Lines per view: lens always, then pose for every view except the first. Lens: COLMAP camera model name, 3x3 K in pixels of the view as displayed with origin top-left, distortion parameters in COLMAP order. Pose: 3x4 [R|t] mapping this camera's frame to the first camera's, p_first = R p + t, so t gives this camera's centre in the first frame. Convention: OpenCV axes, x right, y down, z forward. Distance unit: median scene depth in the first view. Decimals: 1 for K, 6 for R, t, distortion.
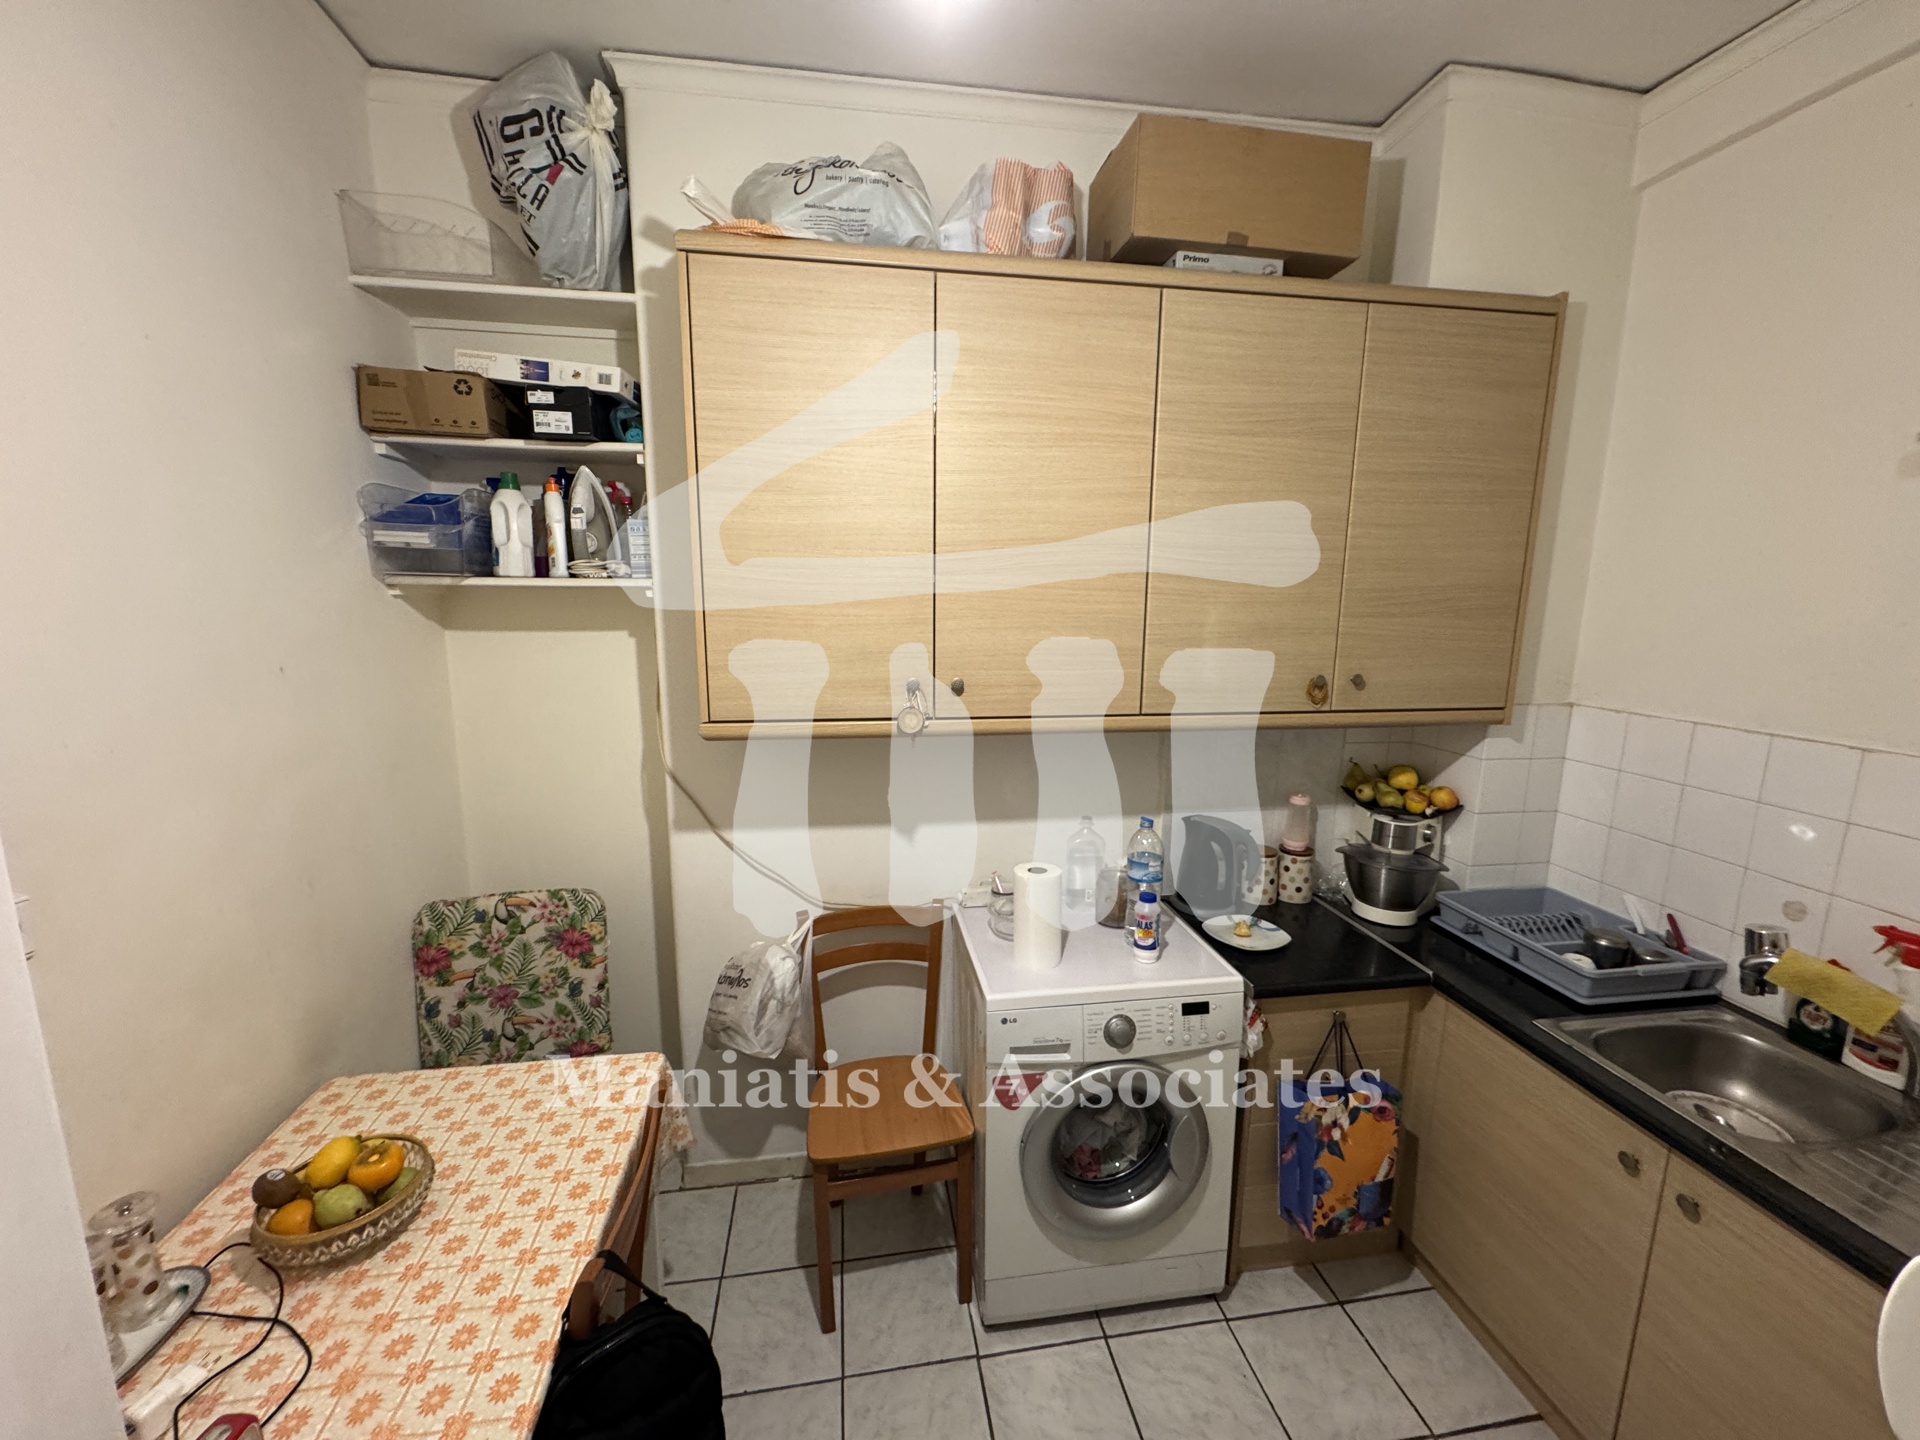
lens RADIAL K [[765.1, 0, 963.3], [0, 765.1, 720.5], [0, 0, 1]] dist [-0.002329, 0.000543]
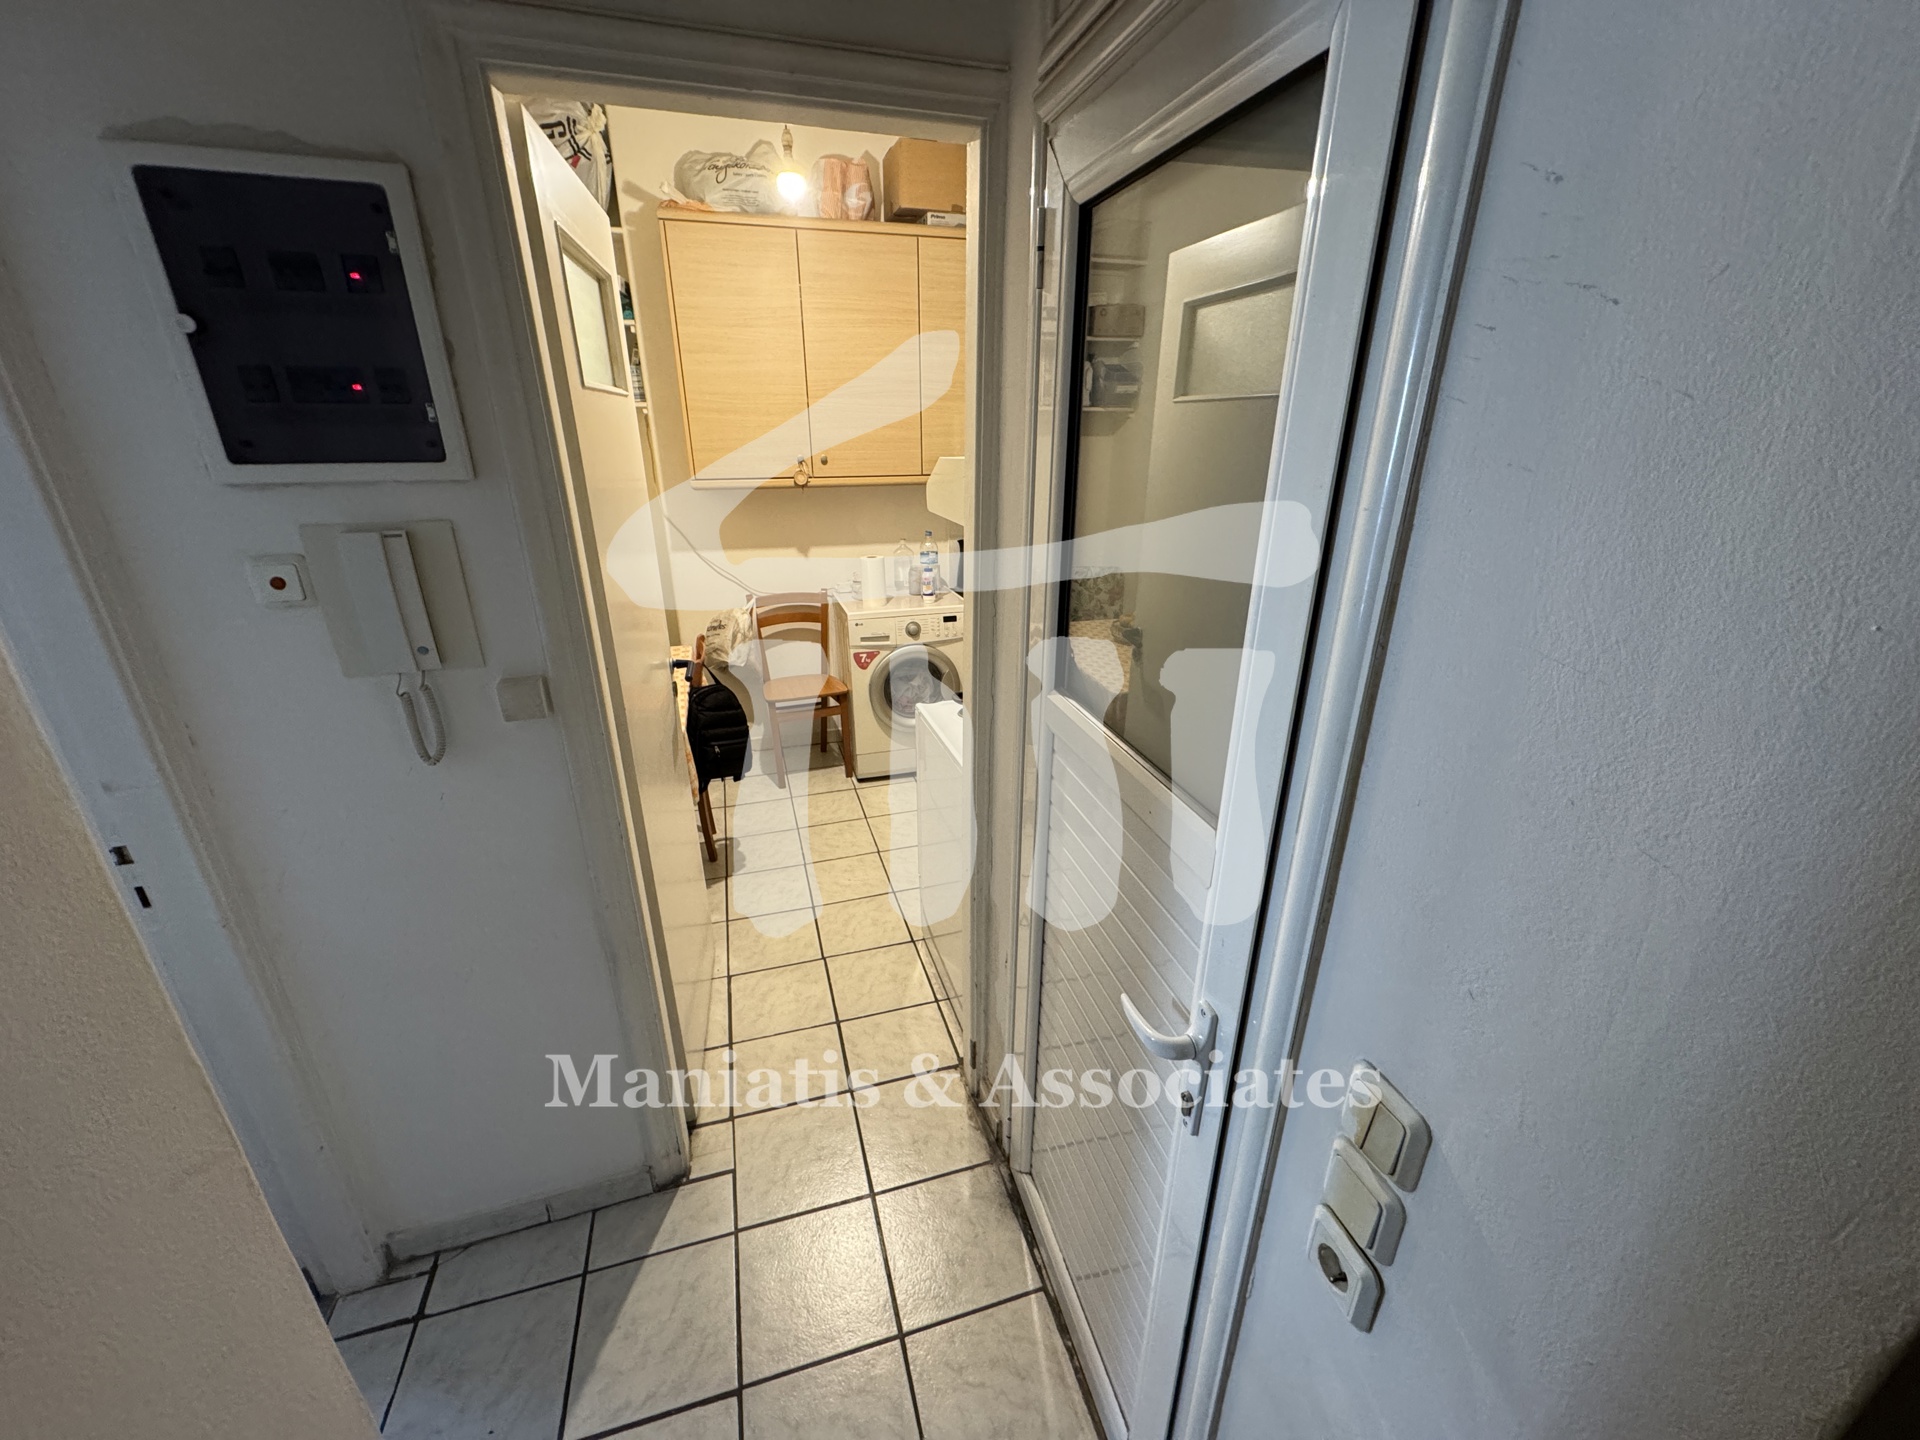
lens RADIAL K [[765.1, 0, 962.3], [0, 765.1, 720.0], [0, 0, 1]] dist [-0.002329, 0.000543]
pose [[0.991422, -0.056597, 0.117812, 0.074136], [0.031267, 0.977911, 0.206671, 0.212175], [-0.126907, -0.201215, 0.971292, -1.064275]]
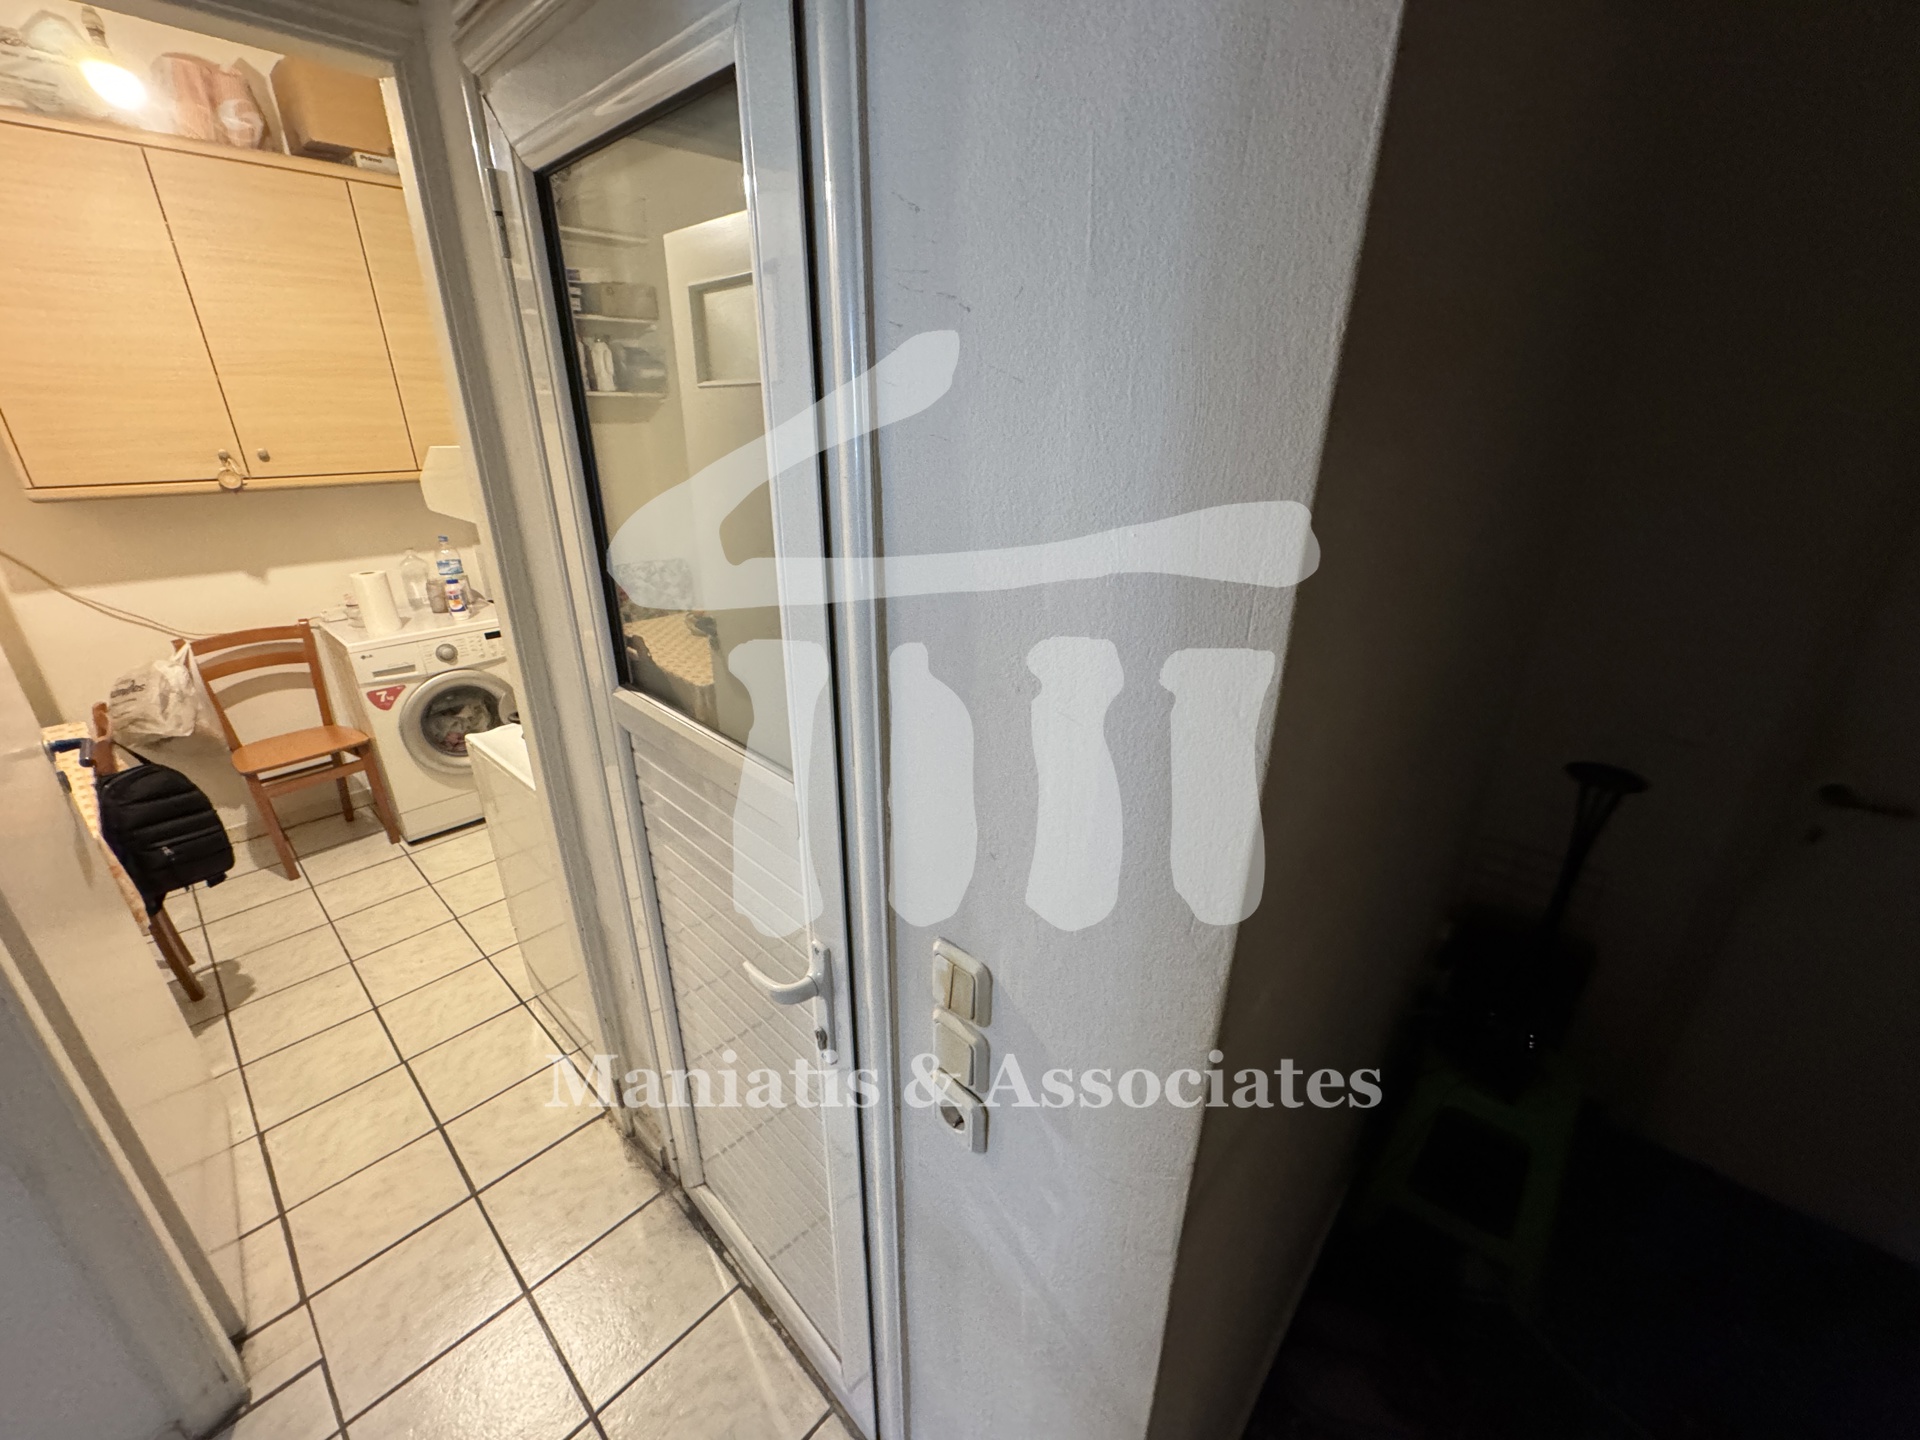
lens RADIAL K [[765.1, 0, 957.5], [0, 765.1, 718.3], [0, 0, 1]] dist [-0.002329, 0.000543]
pose [[0.785416, -0.238679, 0.571098, 0.083842], [0.107182, 0.961169, 0.254296, 0.219710], [-0.609617, -0.138517, 0.780500, -1.091973]]
